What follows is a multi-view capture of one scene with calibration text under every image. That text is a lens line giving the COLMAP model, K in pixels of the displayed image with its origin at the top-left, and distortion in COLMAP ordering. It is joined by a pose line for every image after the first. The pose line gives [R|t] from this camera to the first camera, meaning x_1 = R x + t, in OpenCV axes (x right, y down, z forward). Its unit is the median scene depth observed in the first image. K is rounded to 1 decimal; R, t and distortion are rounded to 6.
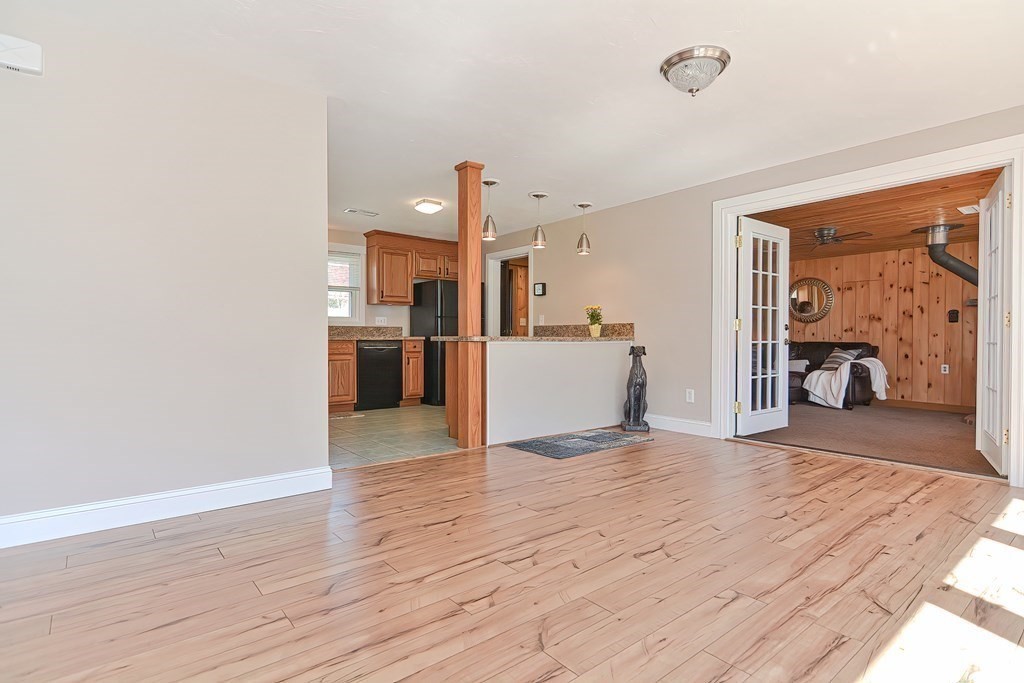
lens RADIAL K [[510.9, 0, 512.0], [0, 510.9, 353.9], [0, 0, 1]] dist [0.015990, -0.005989]
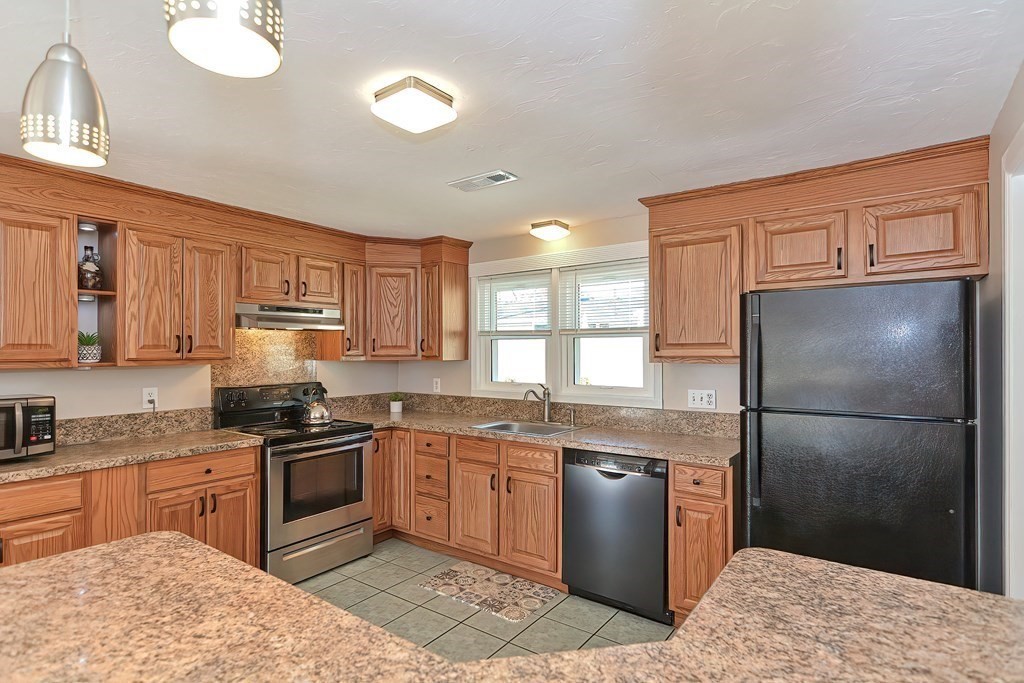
lens RADIAL K [[510.9, 0, 504.5], [0, 510.9, 348.9], [0, 0, 1]] dist [0.015990, -0.005989]
pose [[0.242105, -0.010057, -0.970198, 0.137021], [-0.025258, 0.999542, -0.016665, -0.100849], [0.969921, 0.028540, 0.241740, 0.768960]]
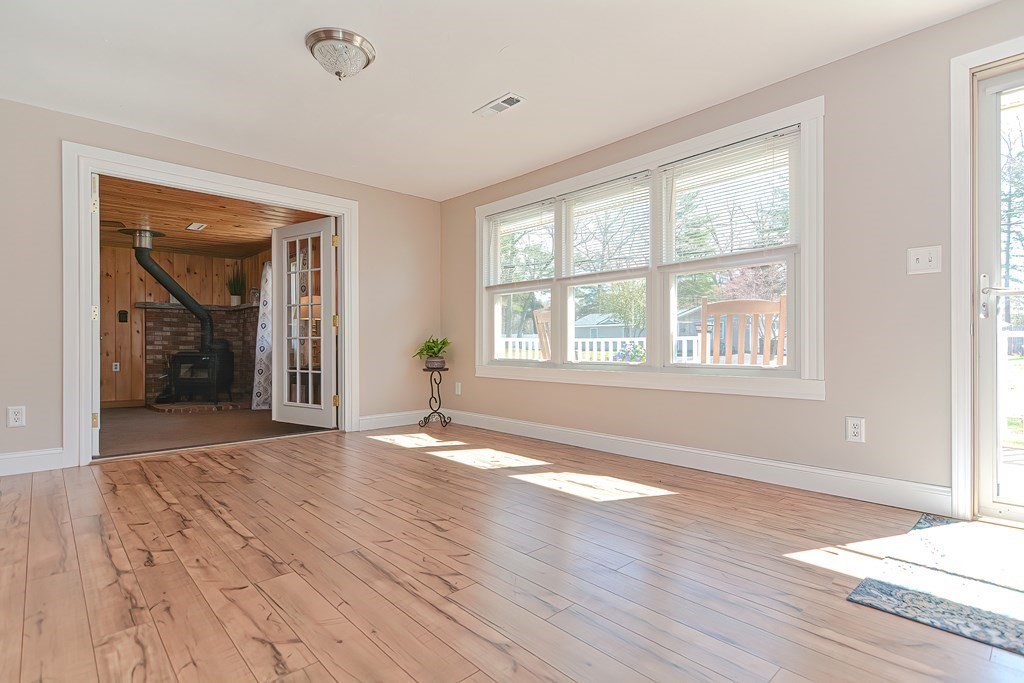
lens RADIAL K [[510.9, 0, 514.6], [0, 510.9, 339.7], [0, 0, 1]] dist [0.015990, -0.005989]
pose [[-0.064106, 0.007114, 0.997918, -0.257993], [0.028207, 0.999588, -0.005314, 0.003068], [-0.997544, 0.027808, -0.064280, 0.284857]]
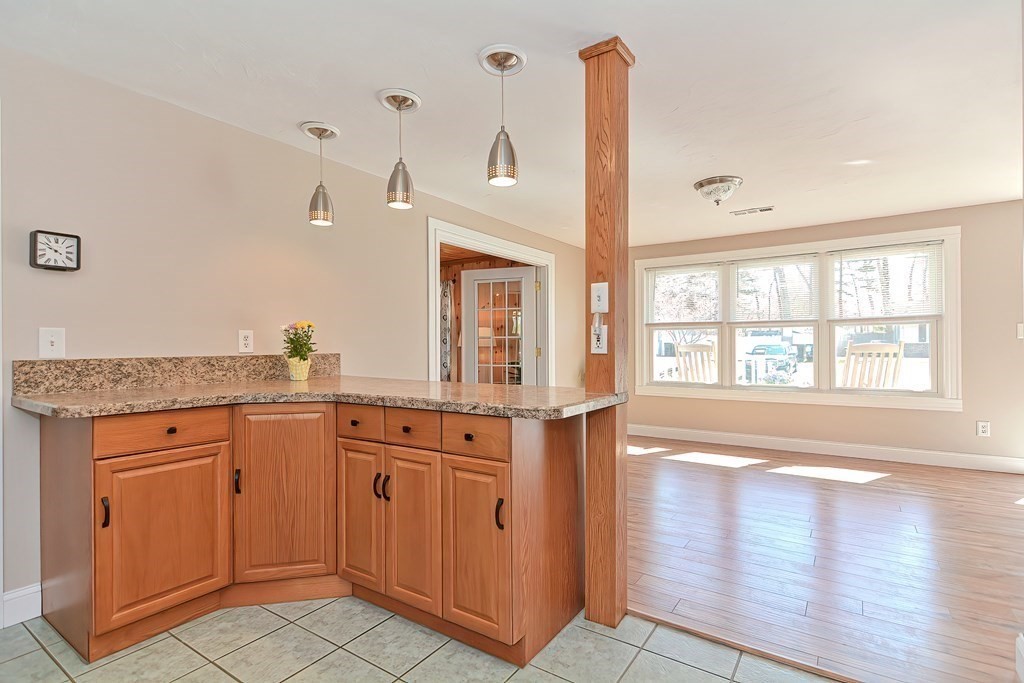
lens RADIAL K [[510.9, 0, 509.2], [0, 510.9, 344.6], [0, 0, 1]] dist [0.015990, -0.005989]
pose [[-0.281431, -0.001953, 0.959579, -0.346683], [0.029704, 0.999501, 0.010746, -0.057439], [-0.959121, 0.031527, -0.281233, 0.776971]]
